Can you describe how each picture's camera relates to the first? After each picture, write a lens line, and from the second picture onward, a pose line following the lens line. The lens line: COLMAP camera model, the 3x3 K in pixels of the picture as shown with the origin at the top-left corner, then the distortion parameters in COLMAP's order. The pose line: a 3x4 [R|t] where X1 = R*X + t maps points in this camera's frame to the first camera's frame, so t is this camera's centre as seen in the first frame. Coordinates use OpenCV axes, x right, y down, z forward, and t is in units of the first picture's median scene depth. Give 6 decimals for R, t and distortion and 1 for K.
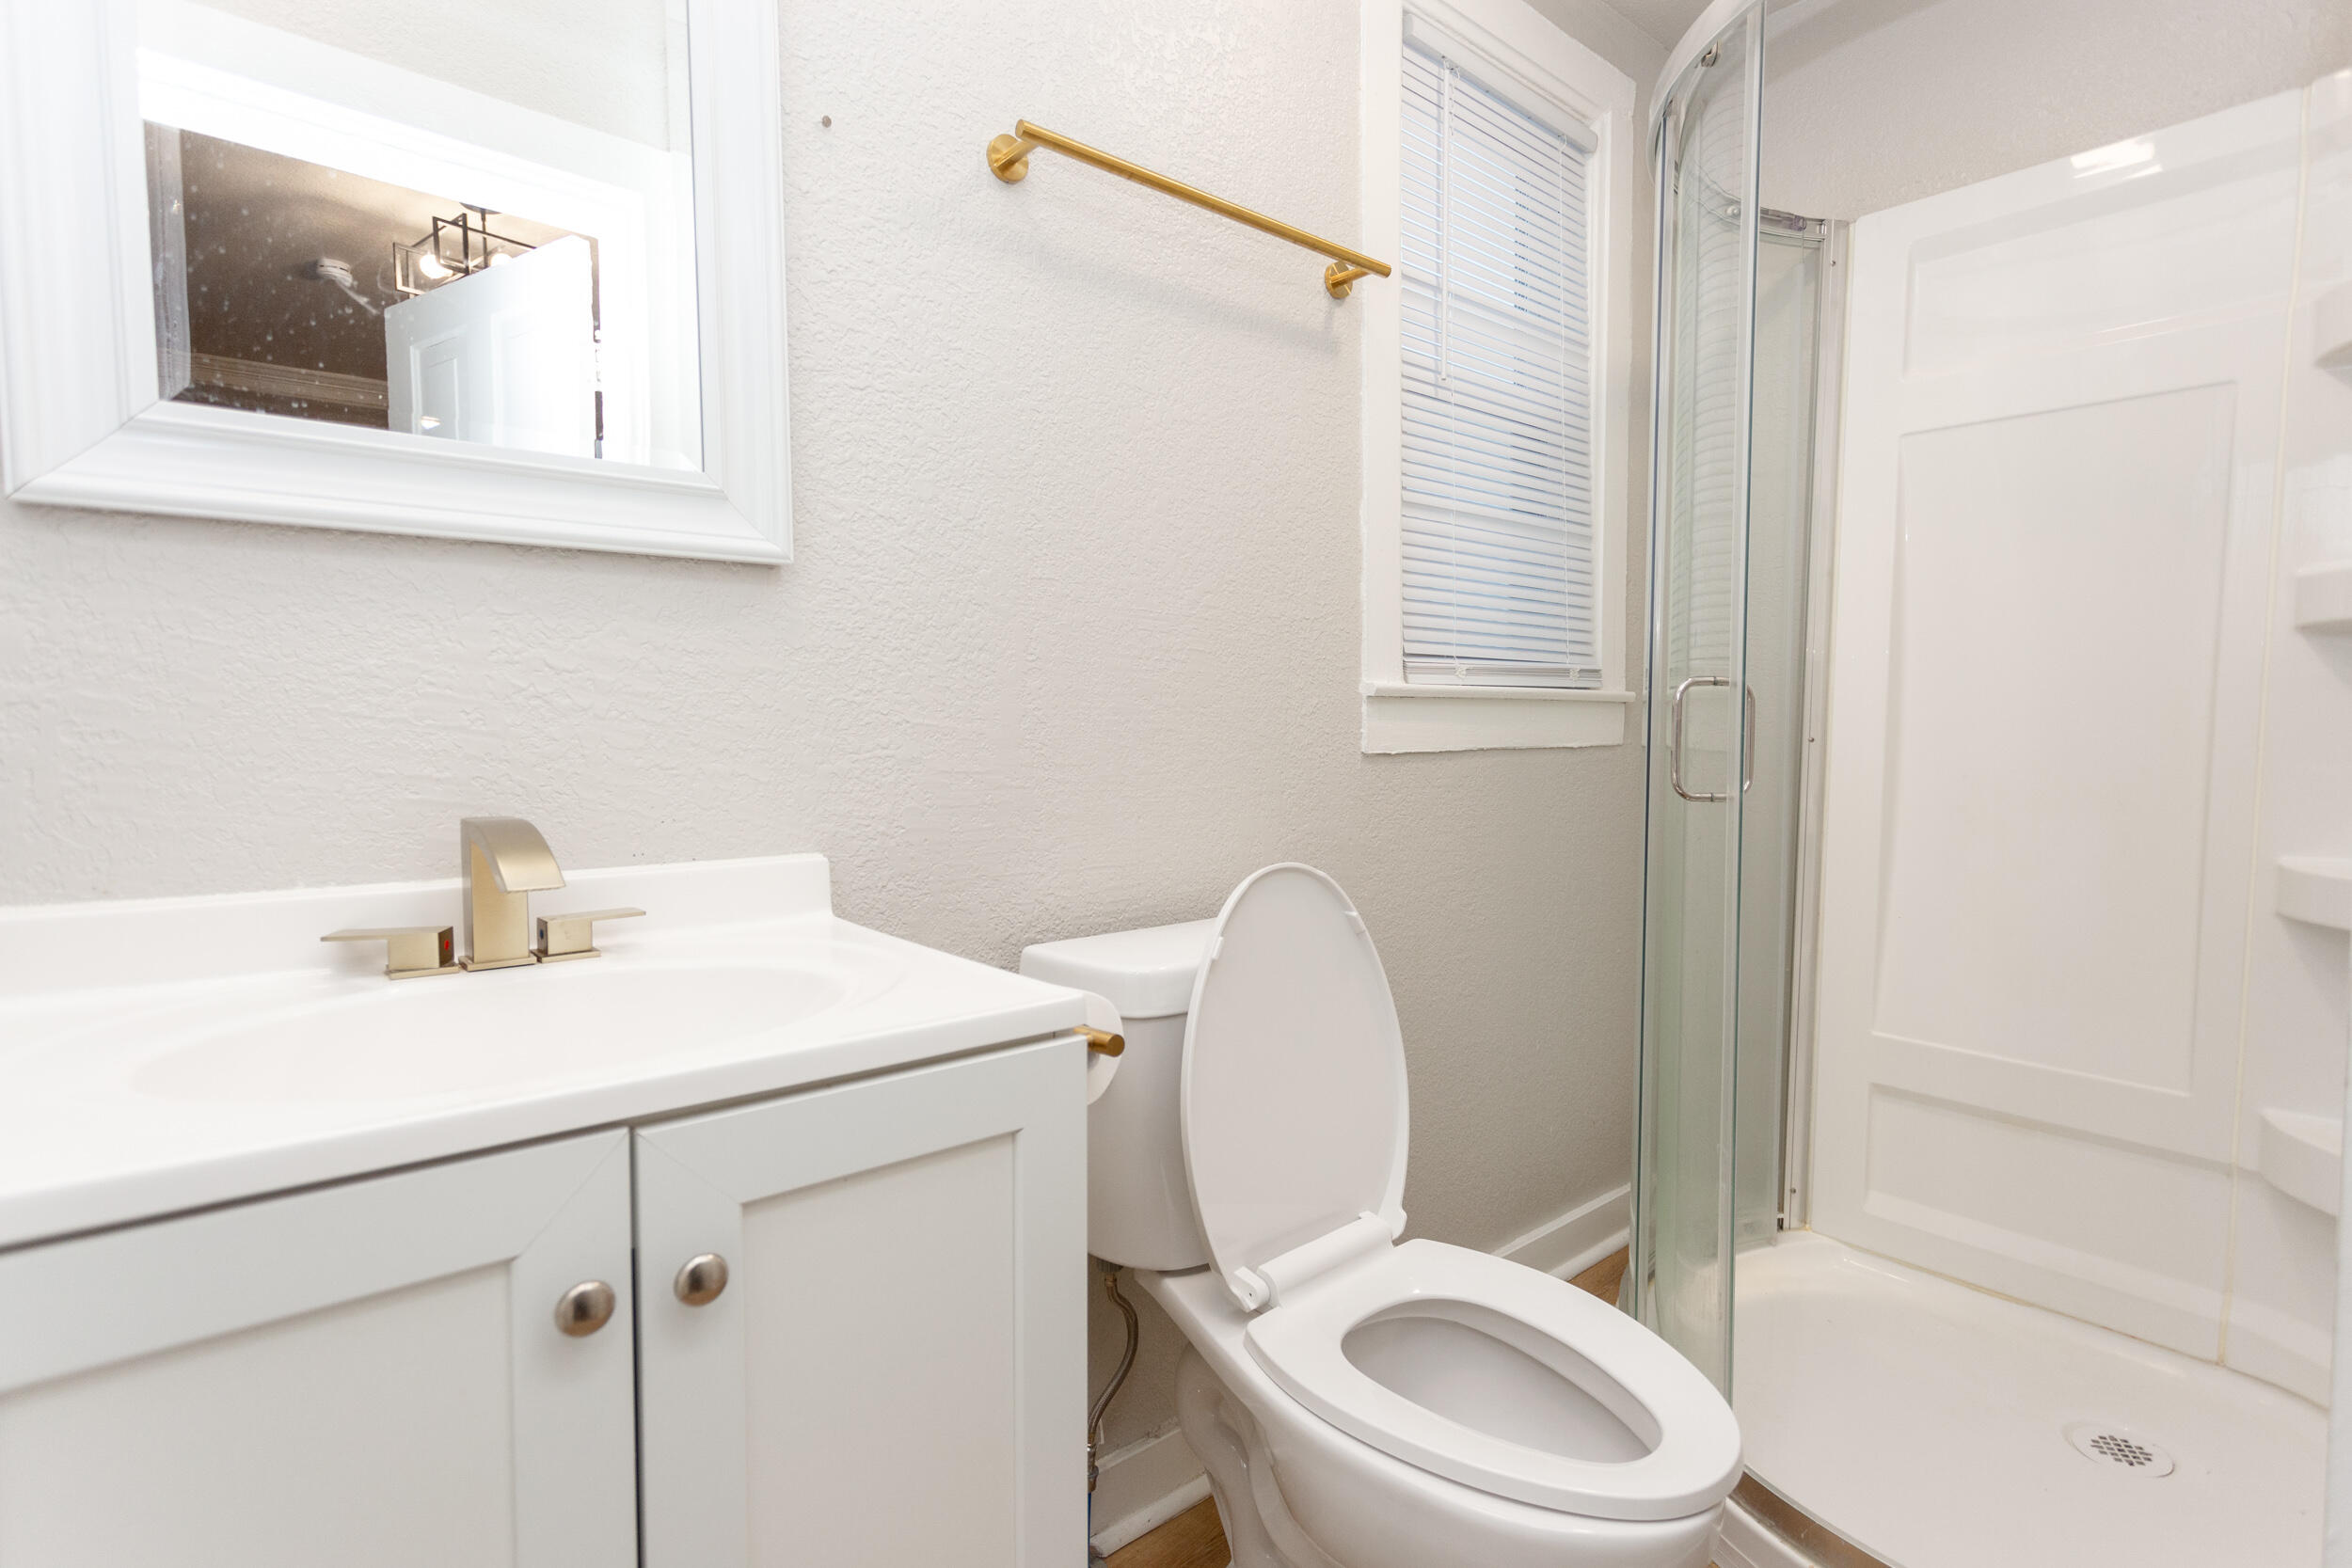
lens RADIAL K [[1138.5, 0, 1179.0], [0, 1138.5, 784.0], [0, 0, 1]] dist [-0.004758, -0.000752]
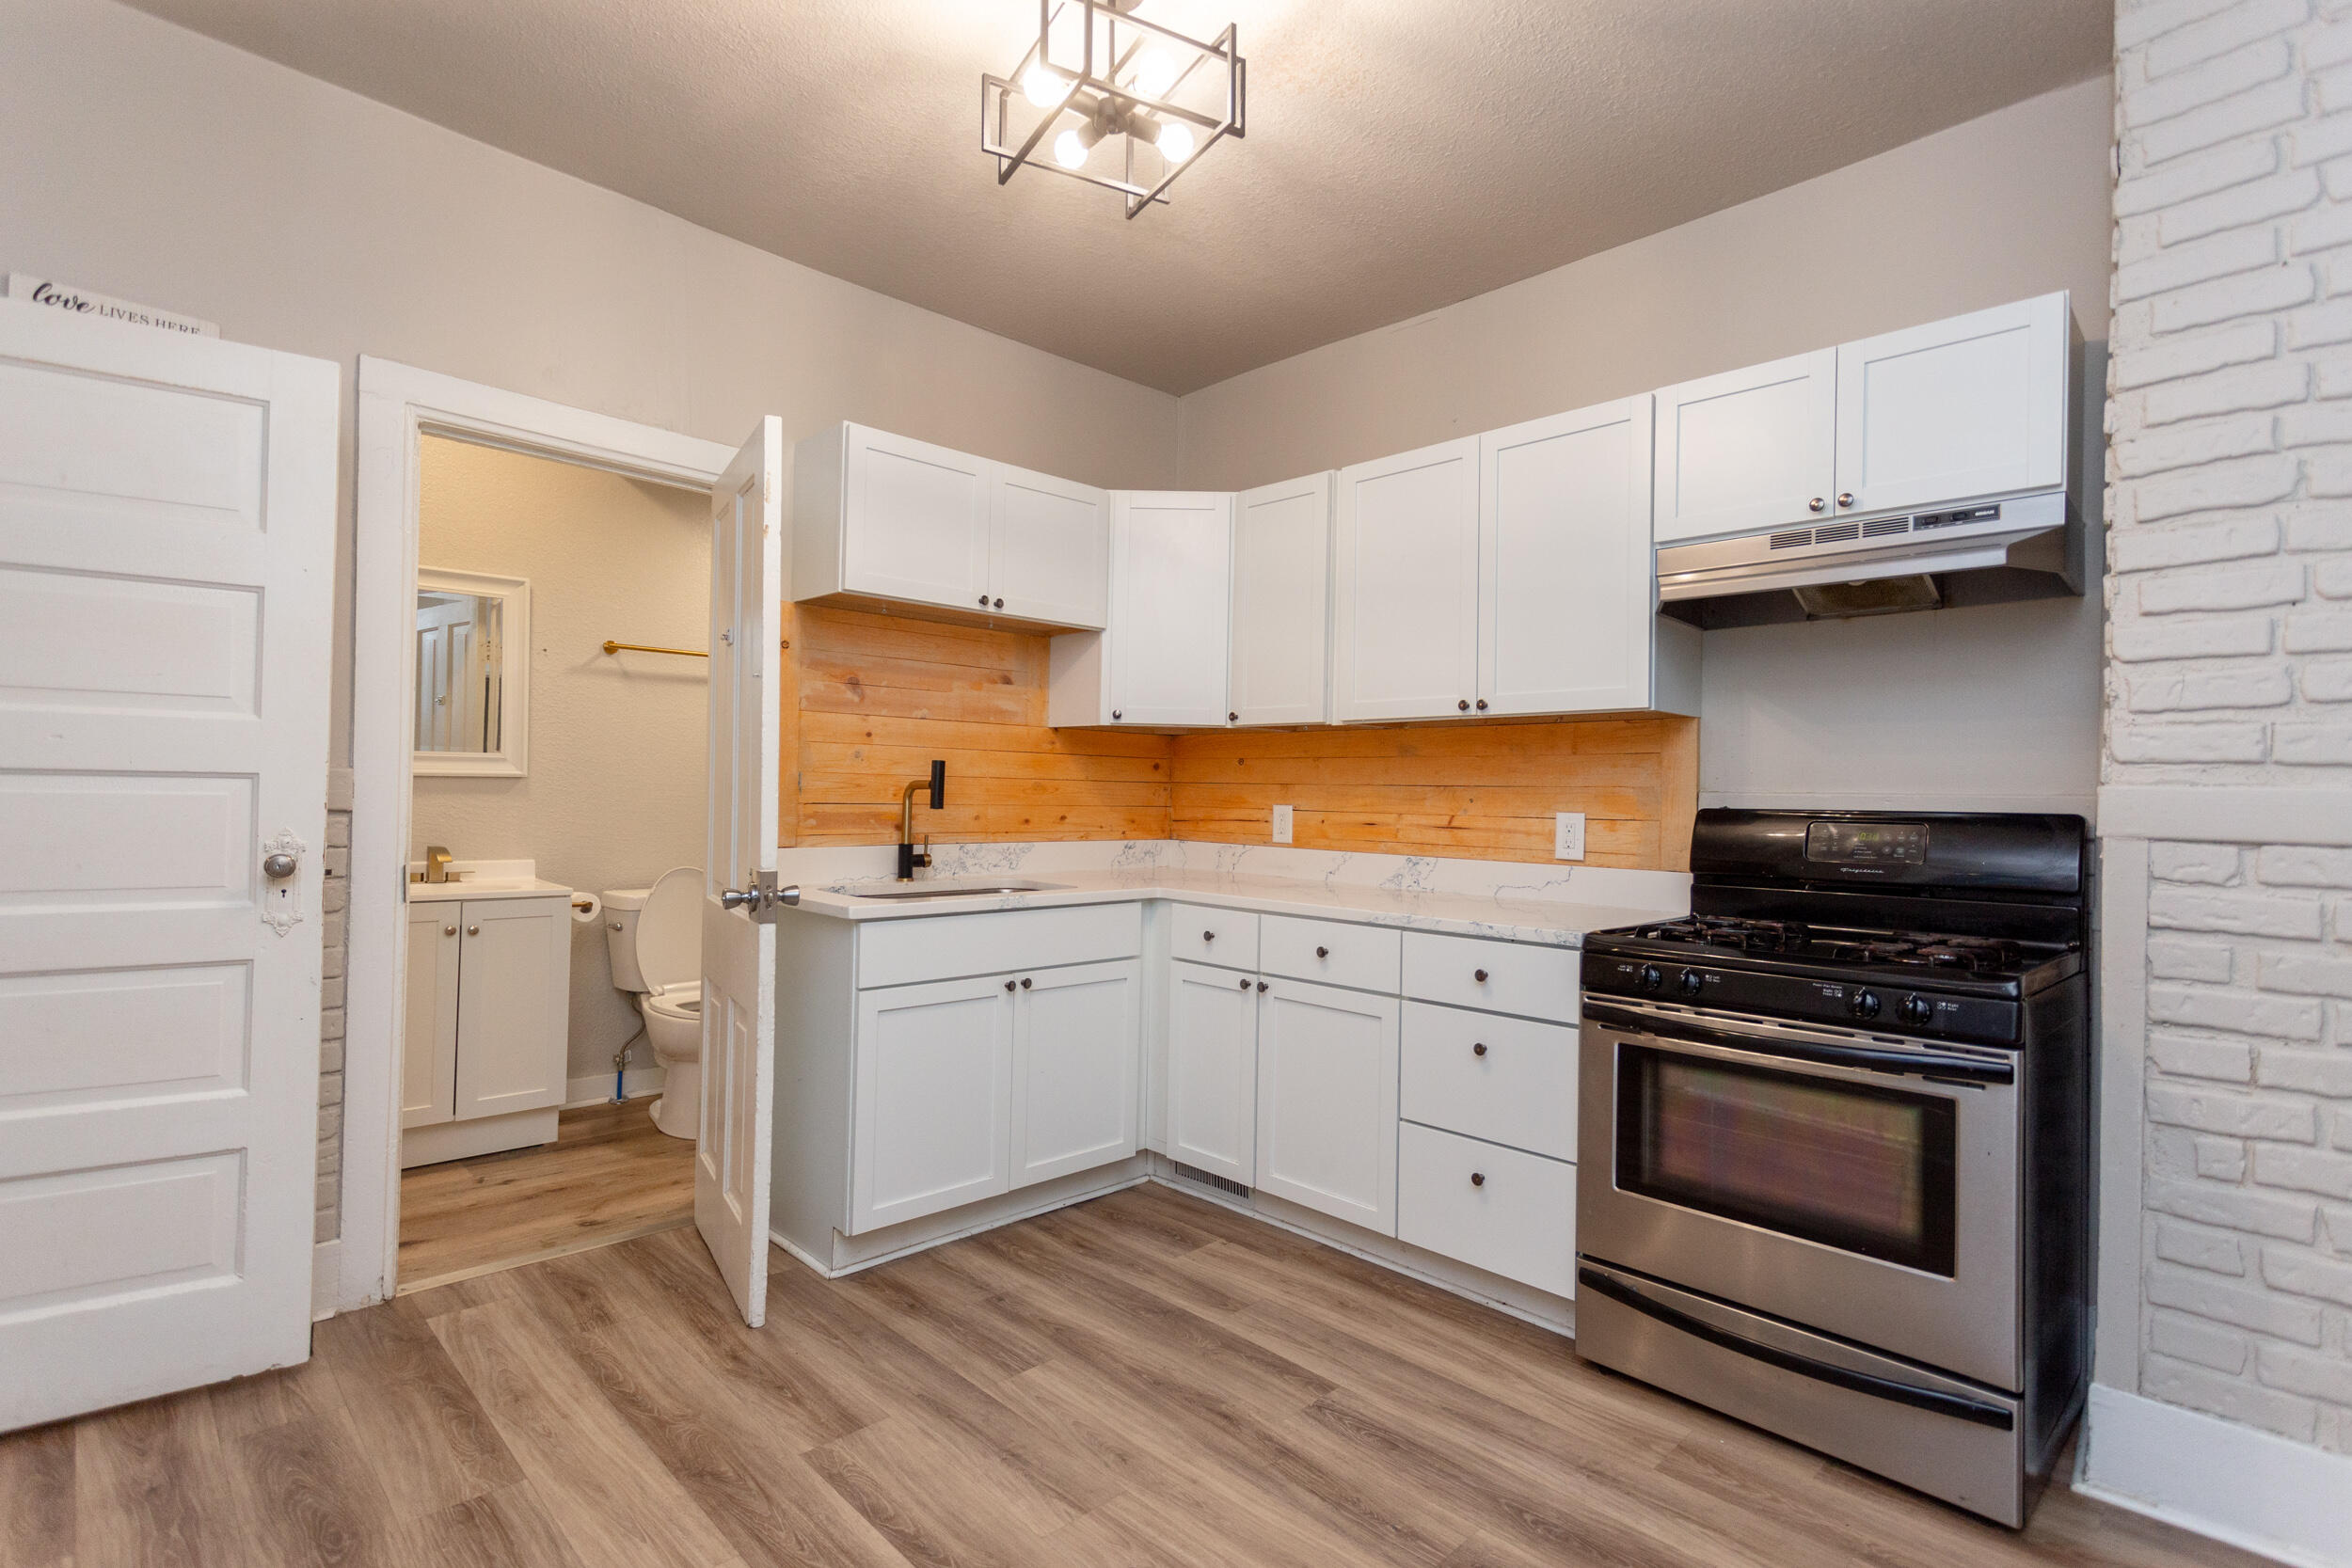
lens RADIAL K [[1138.5, 0, 1171.6], [0, 1138.5, 788.5], [0, 0, 1]] dist [-0.004758, -0.000752]
pose [[0.998028, 0.024884, 0.057629, 1.843889], [-0.020939, 0.997459, -0.068089, 0.044682], [-0.059177, 0.066748, 0.996013, -3.323702]]
